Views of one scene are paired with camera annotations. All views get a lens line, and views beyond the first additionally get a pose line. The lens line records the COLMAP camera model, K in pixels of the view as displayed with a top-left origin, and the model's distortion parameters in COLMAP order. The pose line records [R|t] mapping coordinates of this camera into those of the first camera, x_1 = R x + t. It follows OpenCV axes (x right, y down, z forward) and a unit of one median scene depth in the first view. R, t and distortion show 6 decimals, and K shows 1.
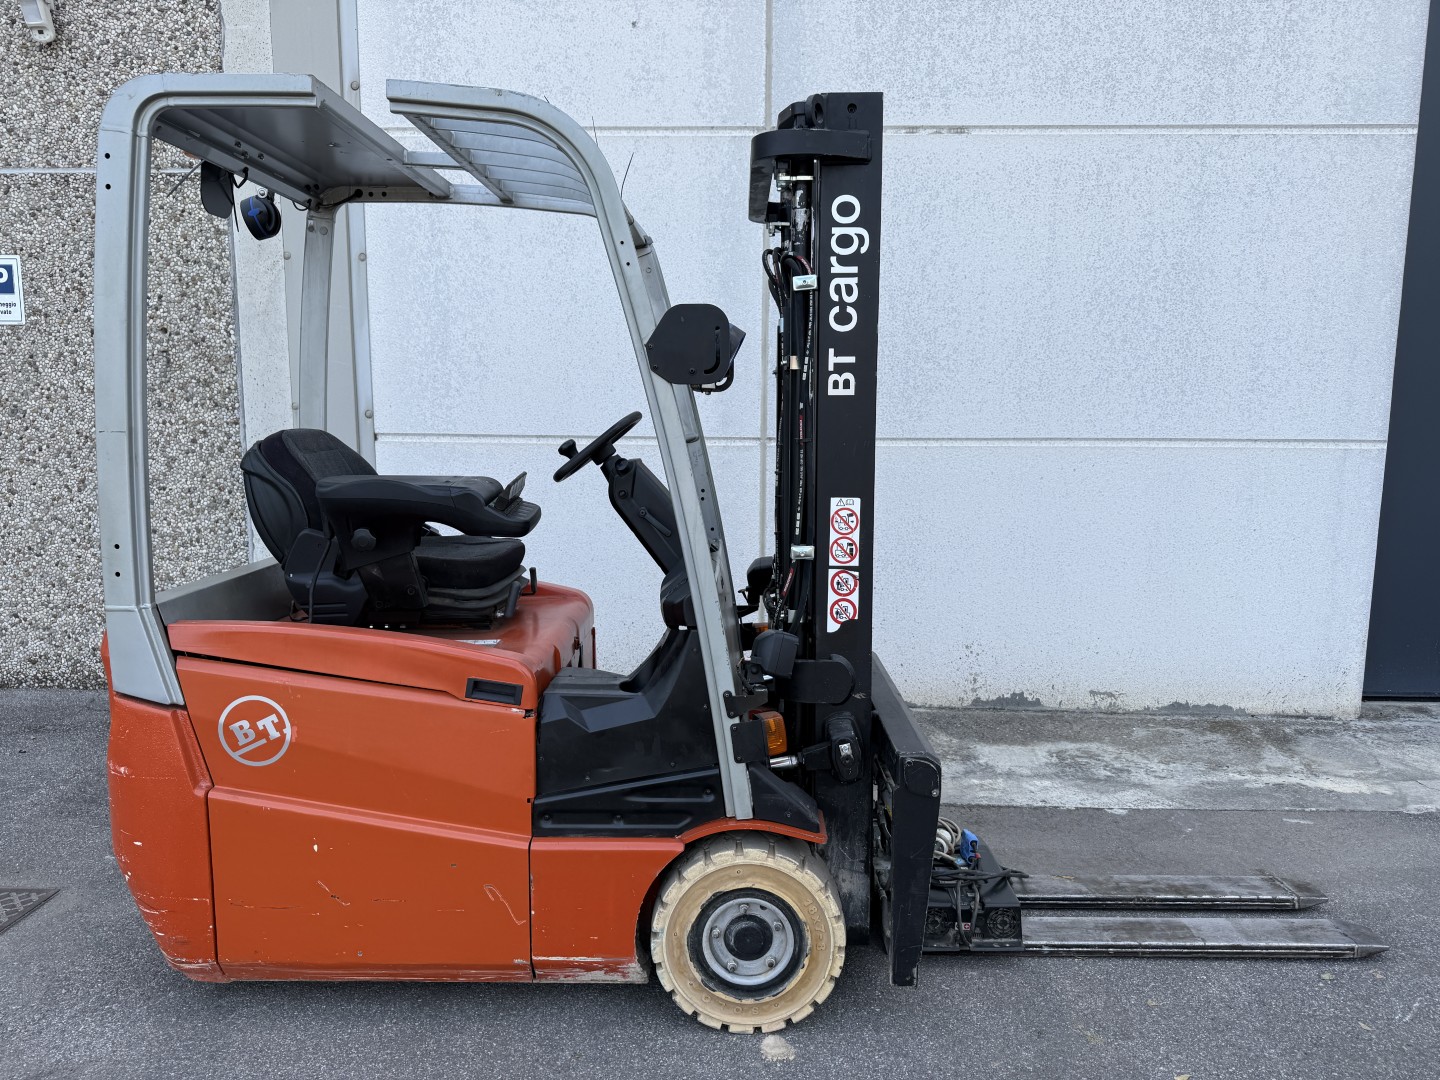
lens RADIAL K [[1023.3, 0, 719.7], [0, 1023.3, 545.8], [0, 0, 1]] dist [0.025310, -0.035007]
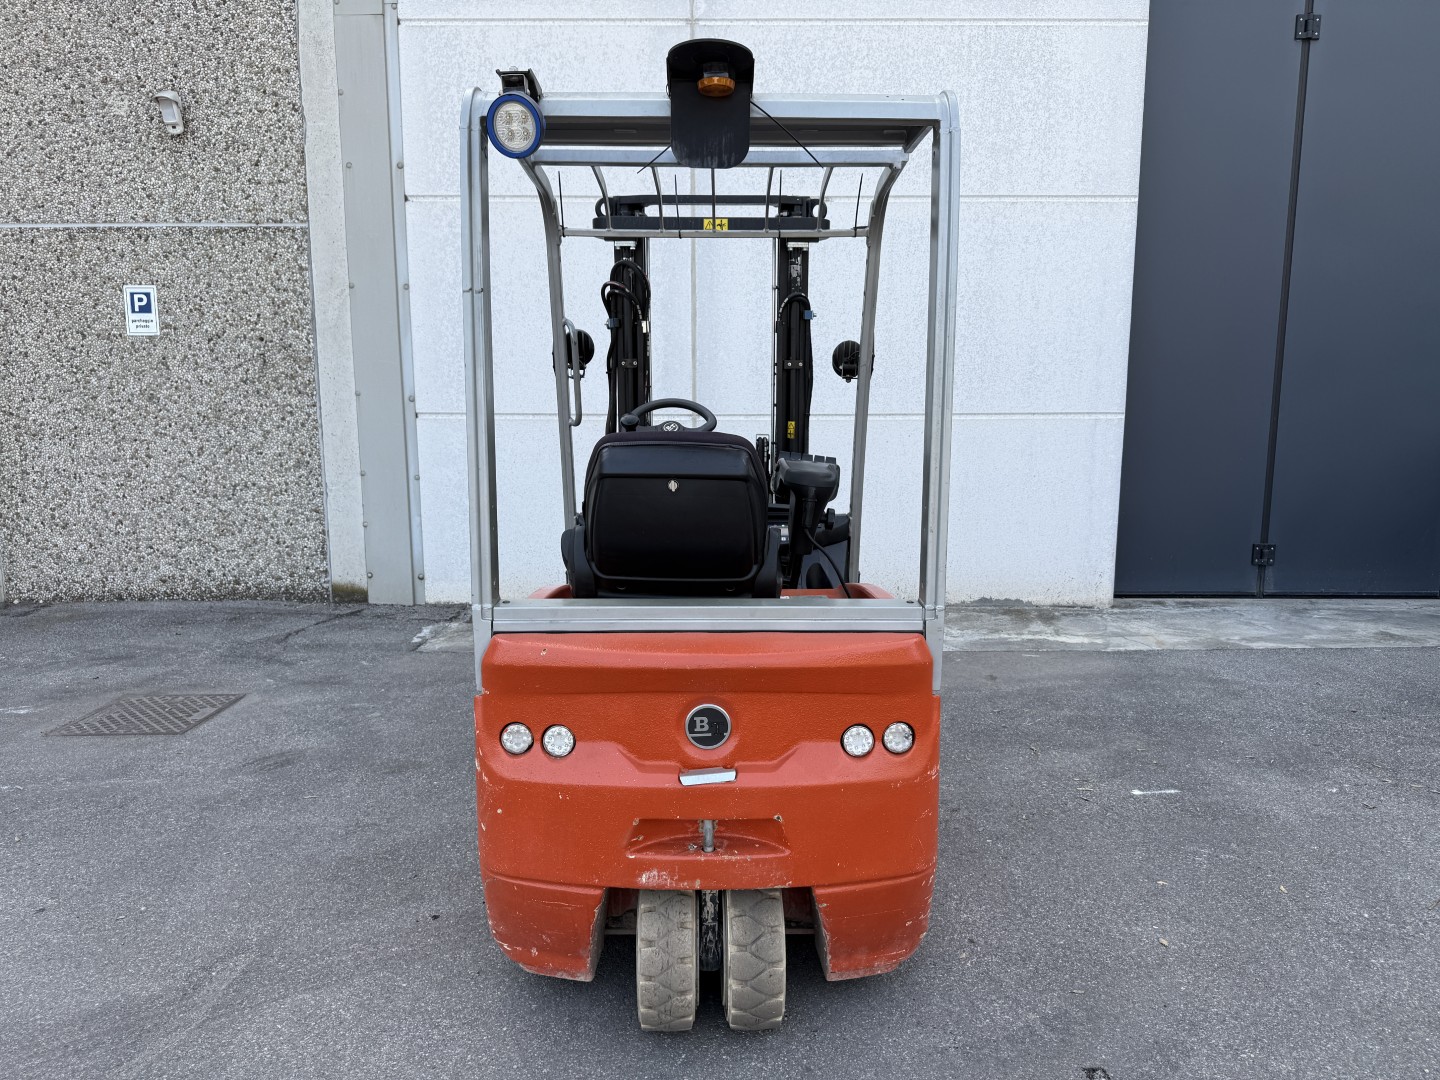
lens RADIAL K [[1023.3, 0, 721.0], [0, 1023.3, 549.1], [0, 0, 1]] dist [0.025310, -0.035007]
pose [[0.999459, -0.010419, 0.031209, 0.036208], [0.009951, 0.999836, 0.015122, 0.062379], [-0.031362, -0.014803, 0.999398, -0.432940]]
